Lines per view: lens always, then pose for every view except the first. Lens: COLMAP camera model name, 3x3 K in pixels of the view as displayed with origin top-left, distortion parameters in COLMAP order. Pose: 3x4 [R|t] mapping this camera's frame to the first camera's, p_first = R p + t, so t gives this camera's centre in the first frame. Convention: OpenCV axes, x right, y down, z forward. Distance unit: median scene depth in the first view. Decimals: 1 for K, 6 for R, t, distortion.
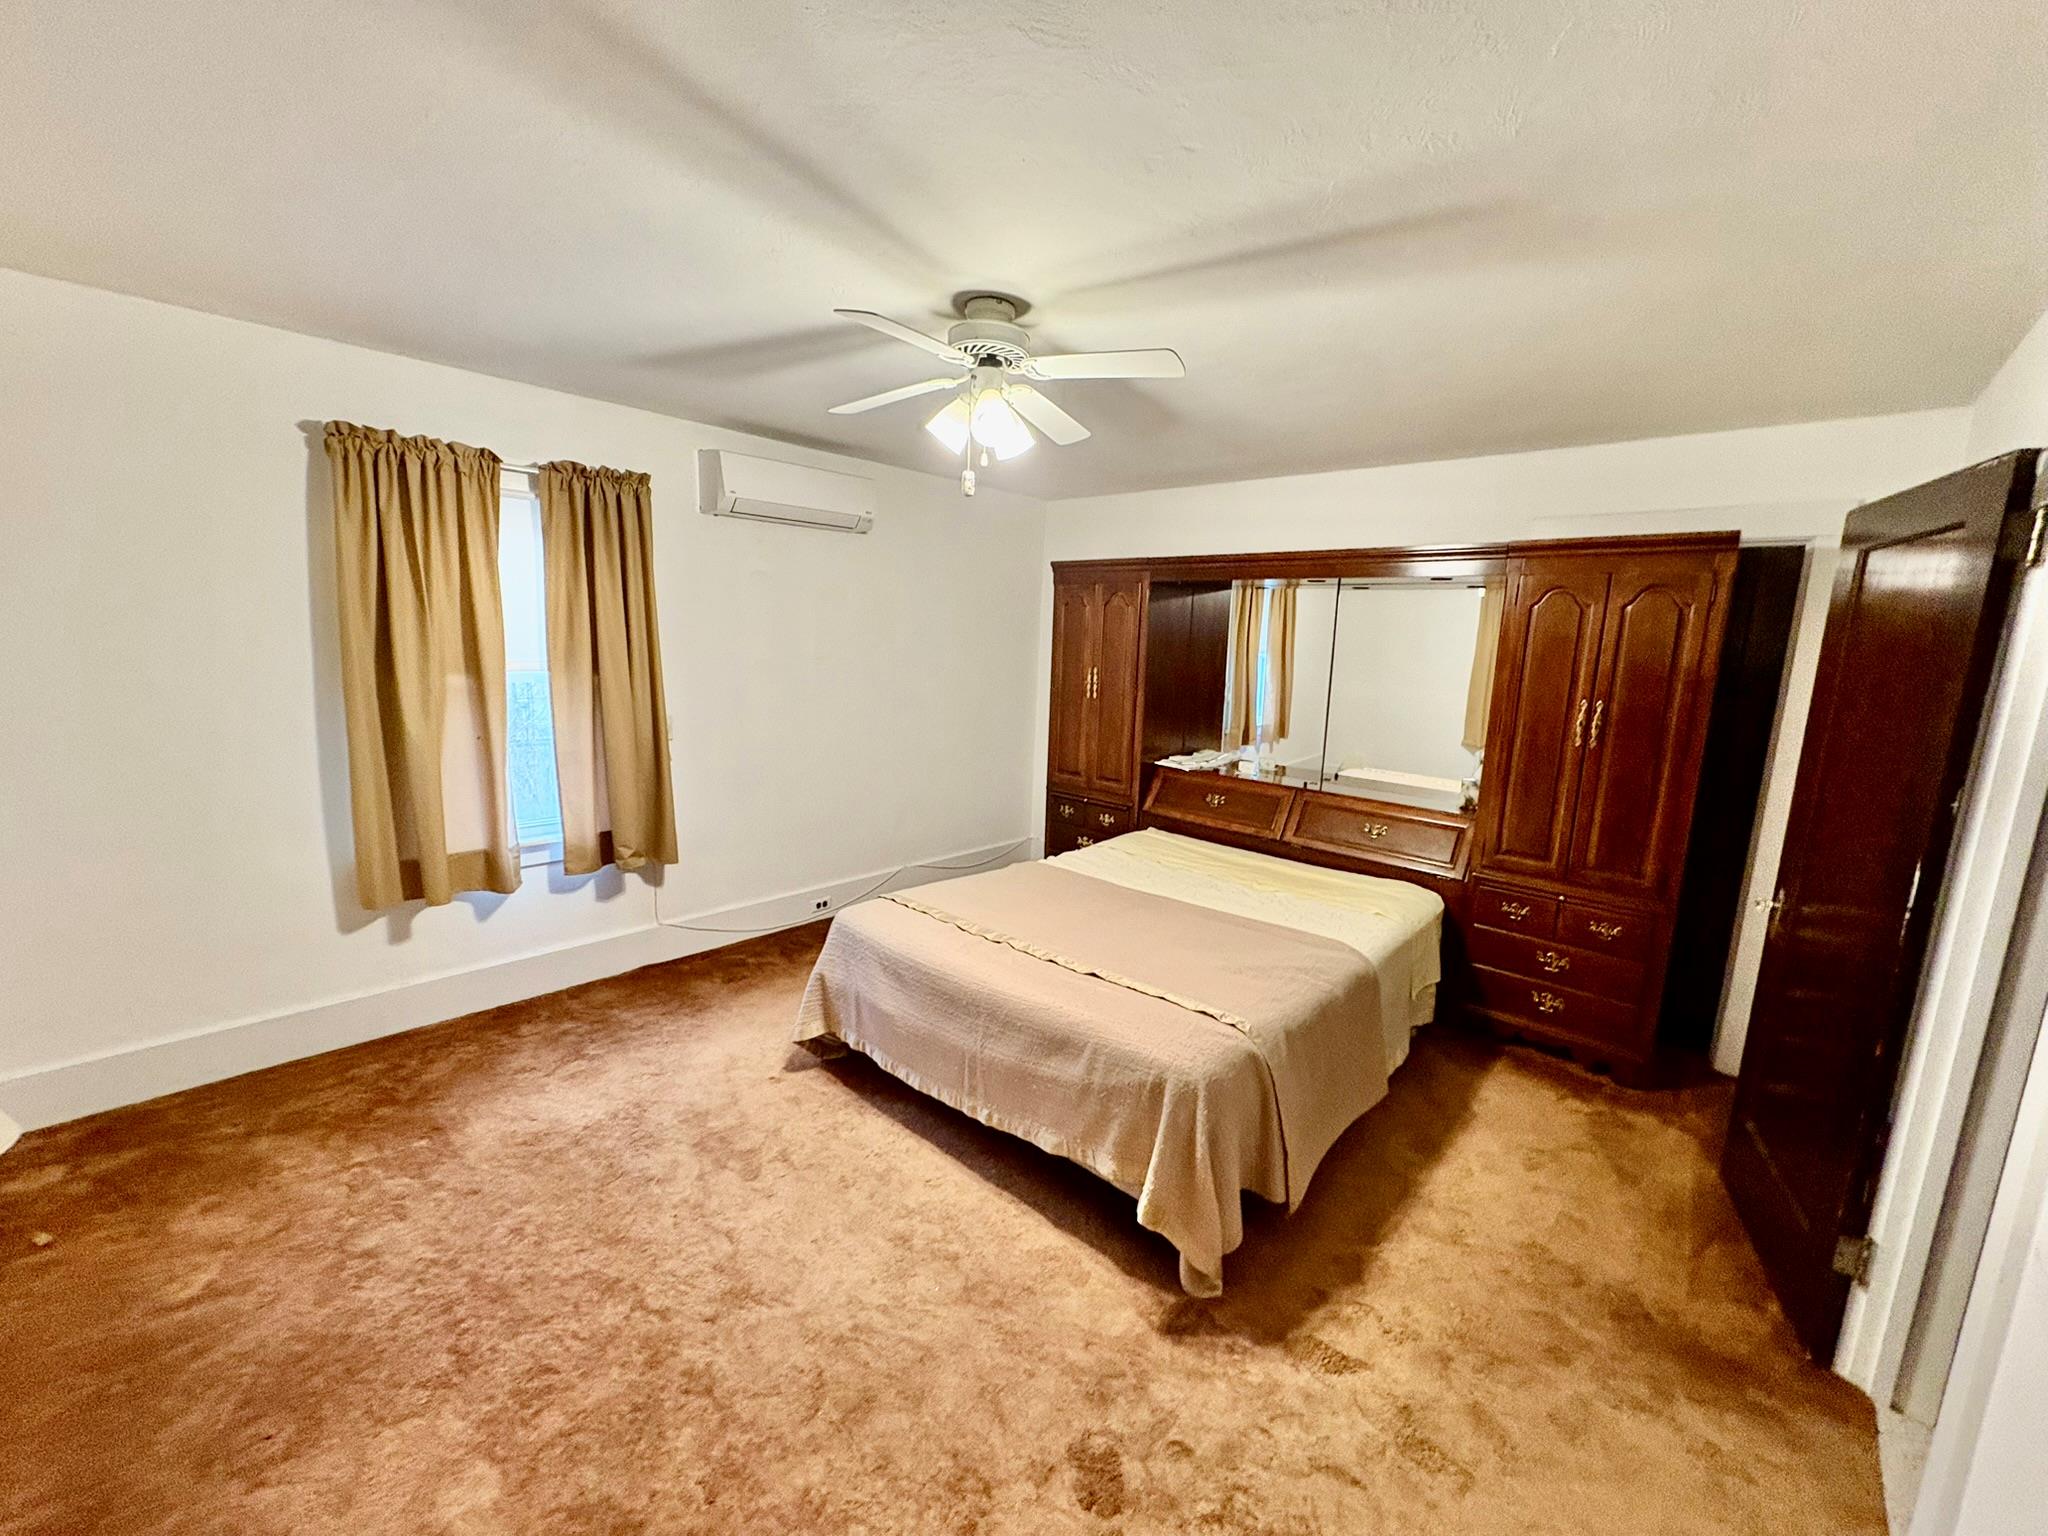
lens RADIAL K [[808.9, 0, 1025.0], [0, 808.9, 767.9], [0, 0, 1]] dist [0.001986, 0.000394]
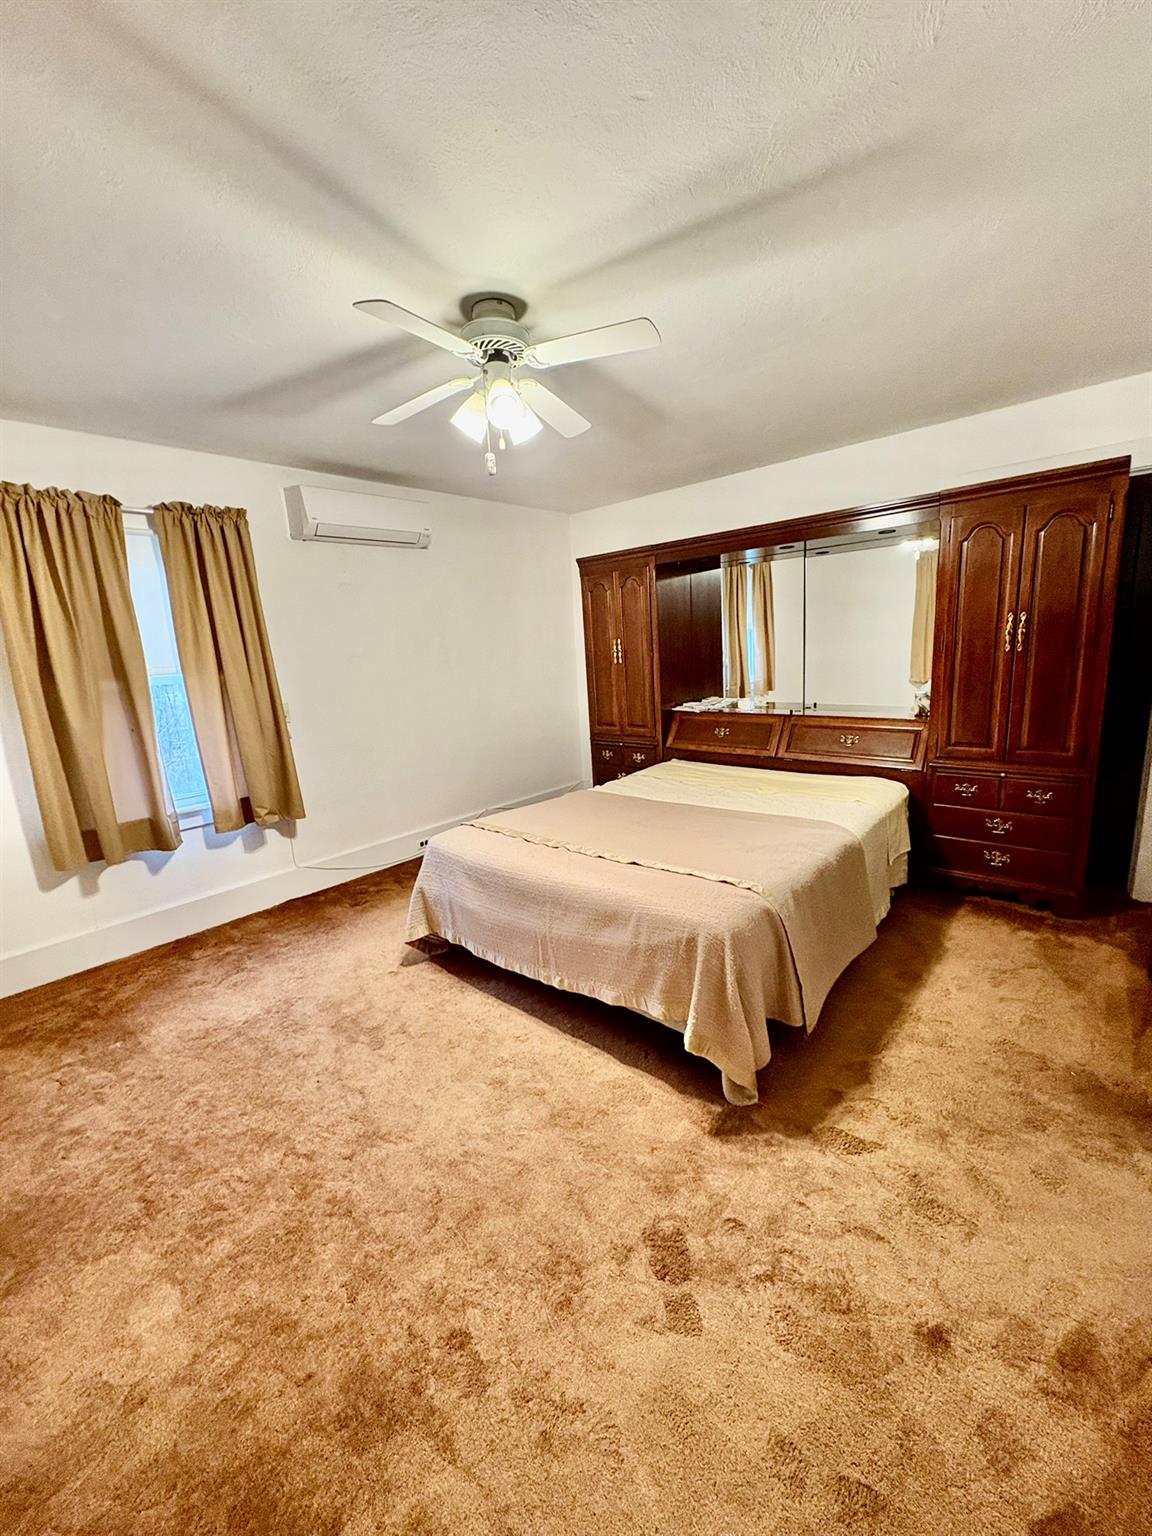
lens RADIAL K [[606.7, 0, 576.0], [0, 606.7, 768.0], [0, 0, 1]] dist [0.001986, 0.000394]
pose [[0.995360, -0.095745, -0.009573, 0.019479], [0.096052, 0.994583, 0.039731, 0.065724], [0.005717, -0.040466, 0.999165, 0.075460]]
